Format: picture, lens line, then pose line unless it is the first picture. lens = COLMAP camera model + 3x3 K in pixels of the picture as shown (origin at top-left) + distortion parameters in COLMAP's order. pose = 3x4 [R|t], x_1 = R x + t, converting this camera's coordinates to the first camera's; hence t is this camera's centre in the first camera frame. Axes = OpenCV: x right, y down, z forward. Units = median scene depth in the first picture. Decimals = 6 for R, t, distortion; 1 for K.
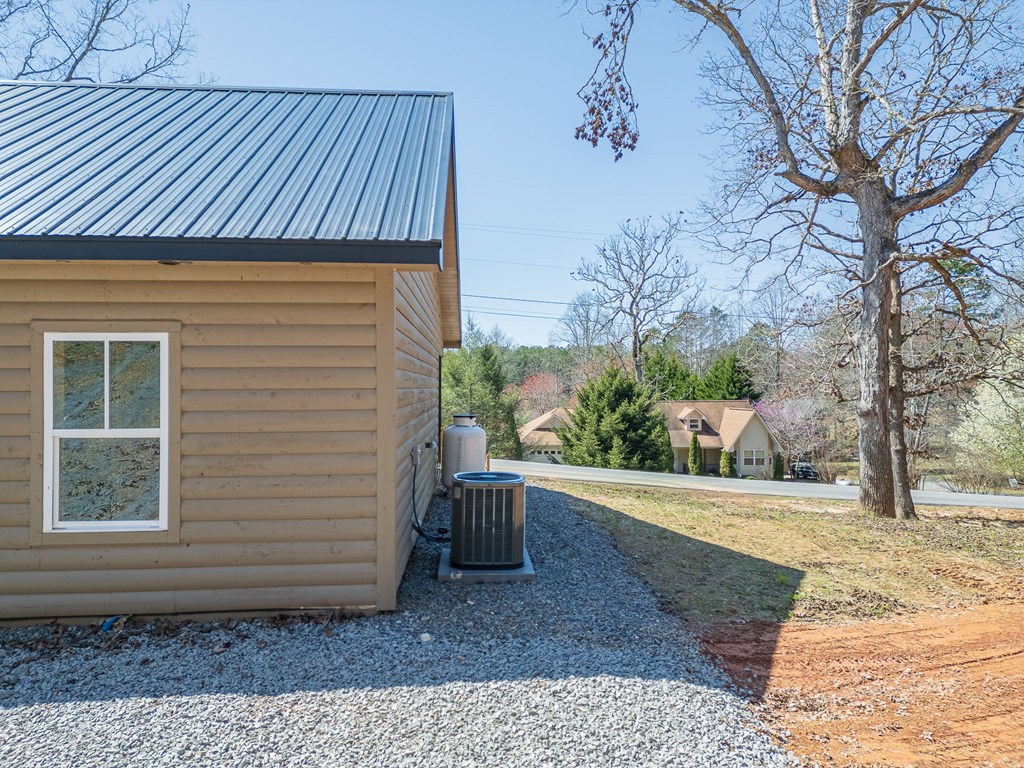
lens RADIAL K [[720.2, 0, 512.1], [0, 720.2, 384.6], [0, 0, 1]] dist [0.055606, -0.001680]
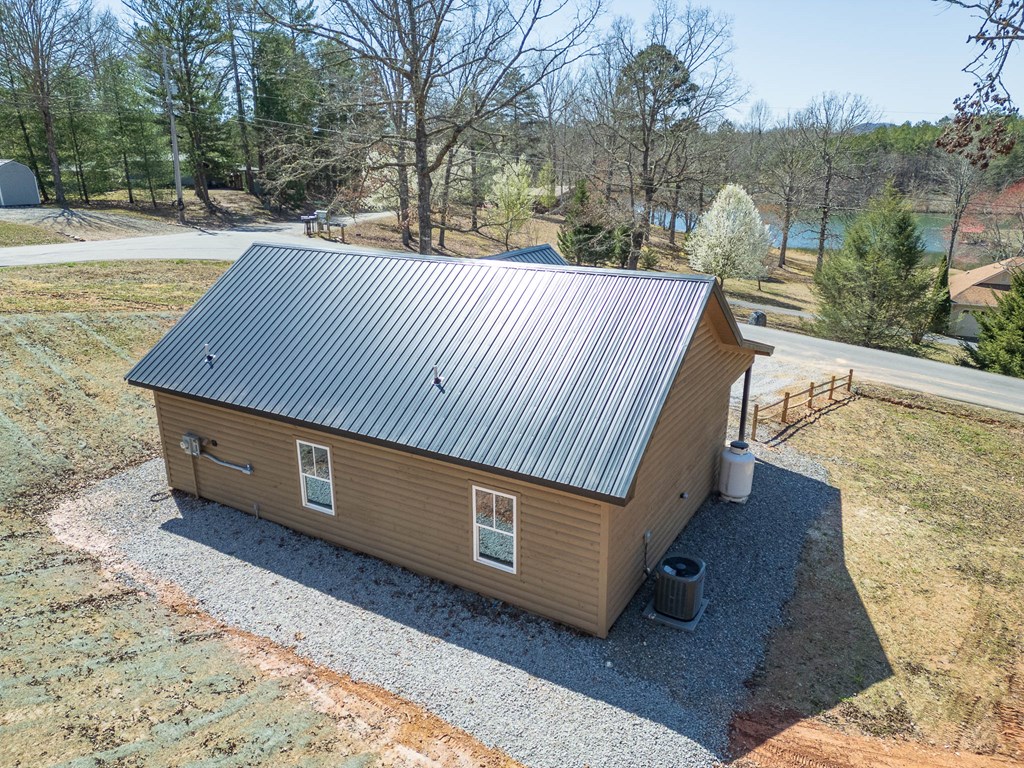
lens RADIAL K [[720.2, 0, 513.2], [0, 720.2, 383.6], [0, 0, 1]] dist [0.055606, -0.001680]
pose [[0.834431, 0.162422, -0.526634, 0.616531], [0.001899, 0.954731, 0.297464, -1.045360], [0.551109, -0.249213, 0.796349, -0.660141]]
